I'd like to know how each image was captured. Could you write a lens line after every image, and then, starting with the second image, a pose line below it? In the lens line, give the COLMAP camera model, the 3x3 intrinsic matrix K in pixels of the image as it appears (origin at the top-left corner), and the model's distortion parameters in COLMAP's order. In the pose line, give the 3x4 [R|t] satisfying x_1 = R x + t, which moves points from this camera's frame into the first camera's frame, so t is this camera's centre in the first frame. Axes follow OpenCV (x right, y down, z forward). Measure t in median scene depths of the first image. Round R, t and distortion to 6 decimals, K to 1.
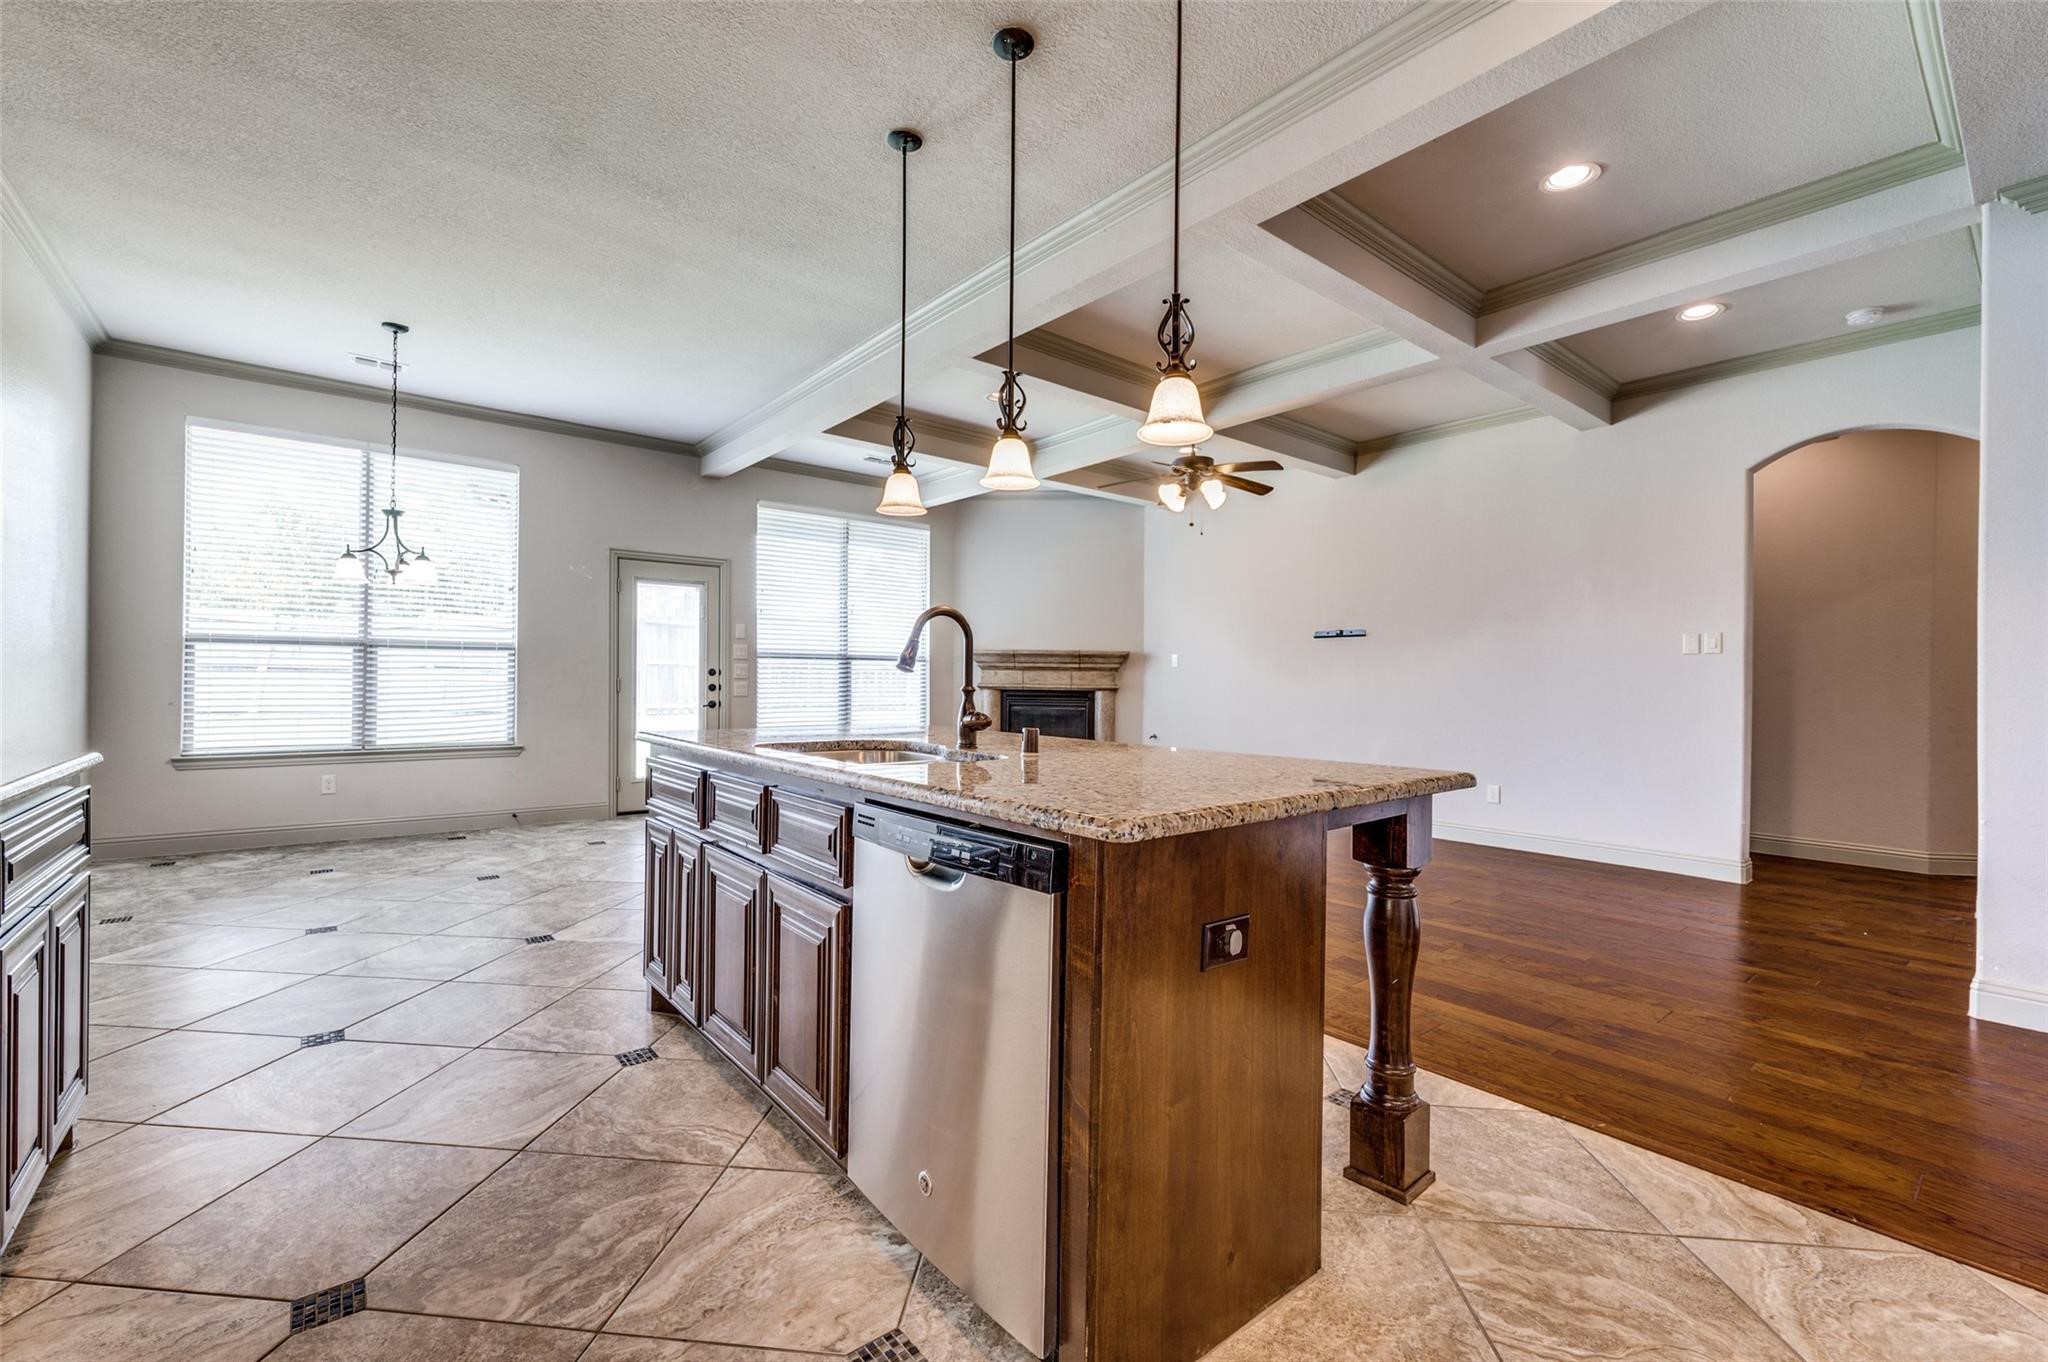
lens RADIAL K [[851.3, 0, 1017.8], [0, 851.3, 678.7], [0, 0, 1]] dist [0.000833, 0.000914]
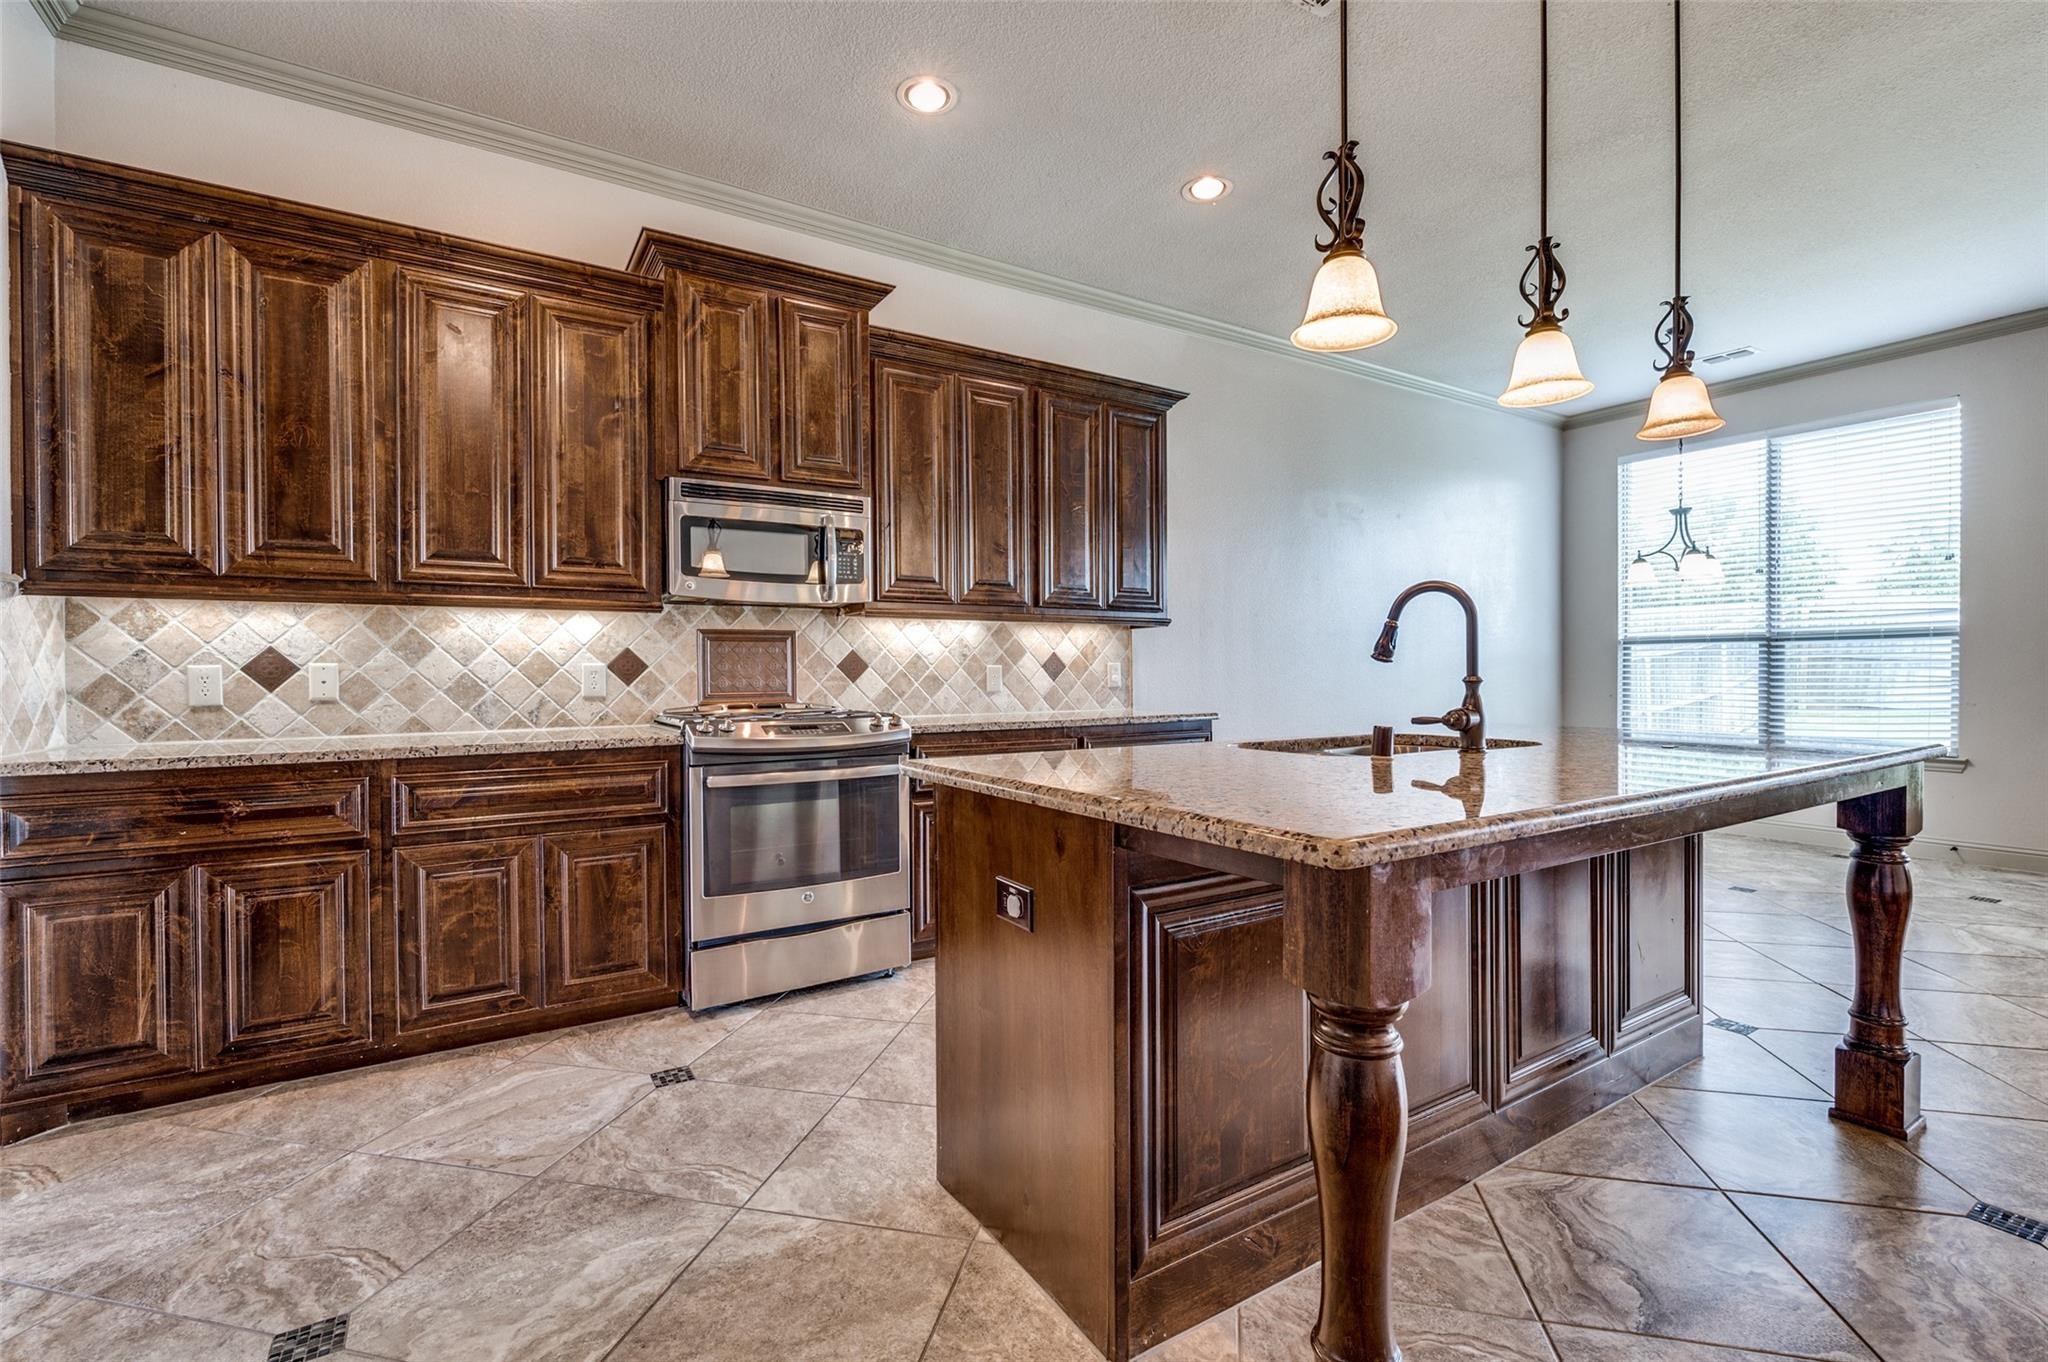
lens RADIAL K [[908.1, 0, 1031.3], [0, 908.1, 675.6], [0, 0, 1]] dist [0.001928, -0.000808]
pose [[-0.116249, -0.007773, -0.993190, 0.323936], [0.005948, 0.999946, -0.008522, 0.004800], [0.993202, -0.006898, -0.116197, 0.263966]]
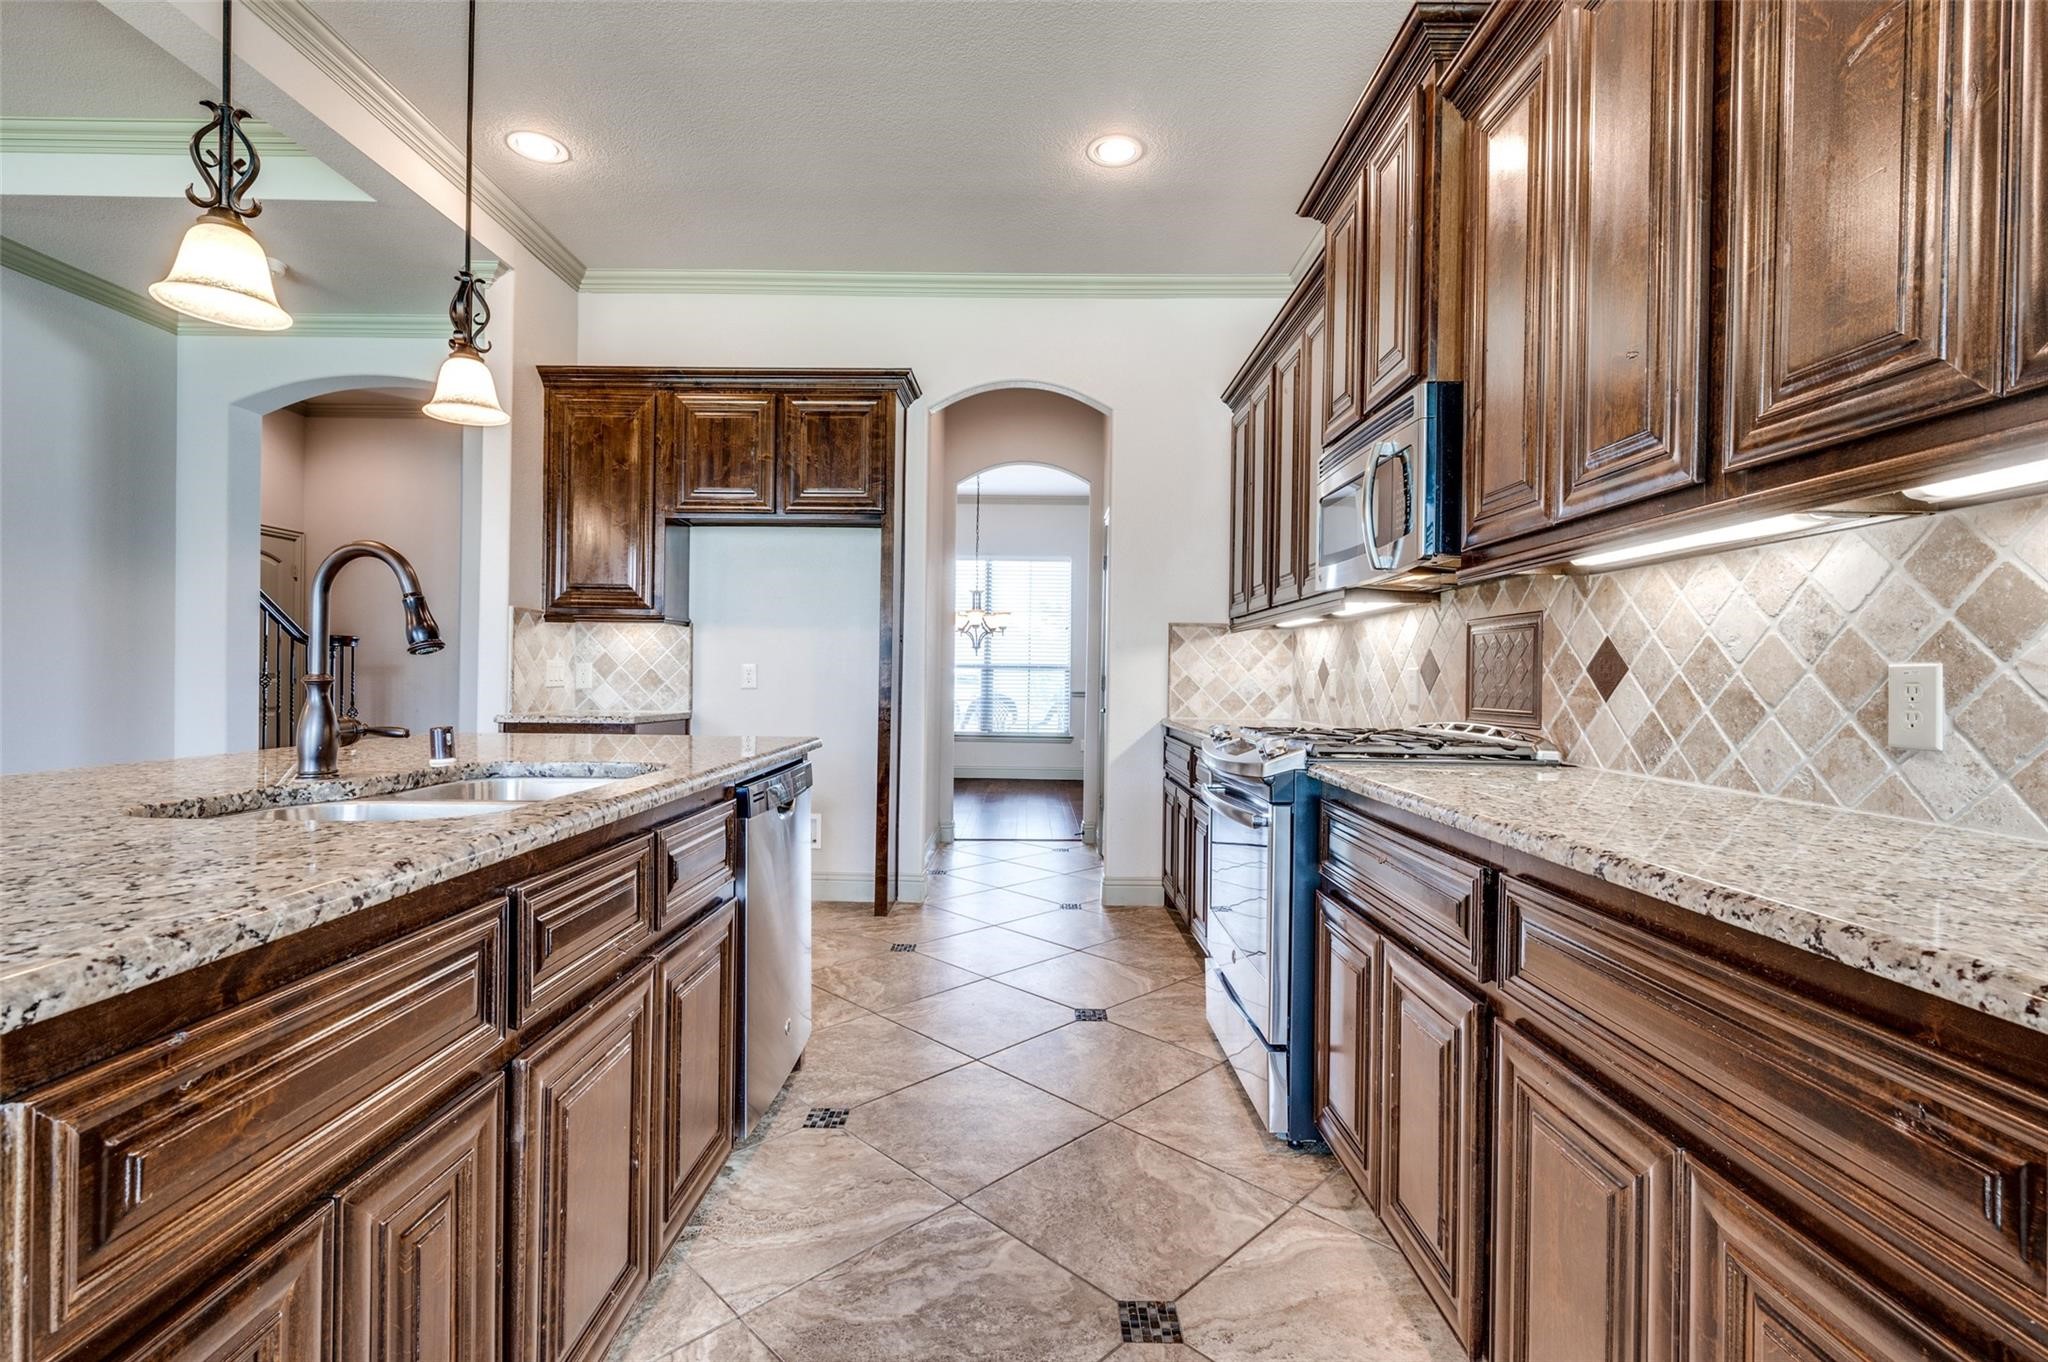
lens RADIAL K [[908.1, 0, 1027.0], [0, 908.1, 684.5], [0, 0, 1]] dist [0.001928, -0.000808]
pose [[-0.776052, -0.028913, 0.630006, -0.319331], [-0.024706, 0.999576, 0.015440, -0.002036], [-0.630185, -0.003582, -0.776437, 0.449252]]
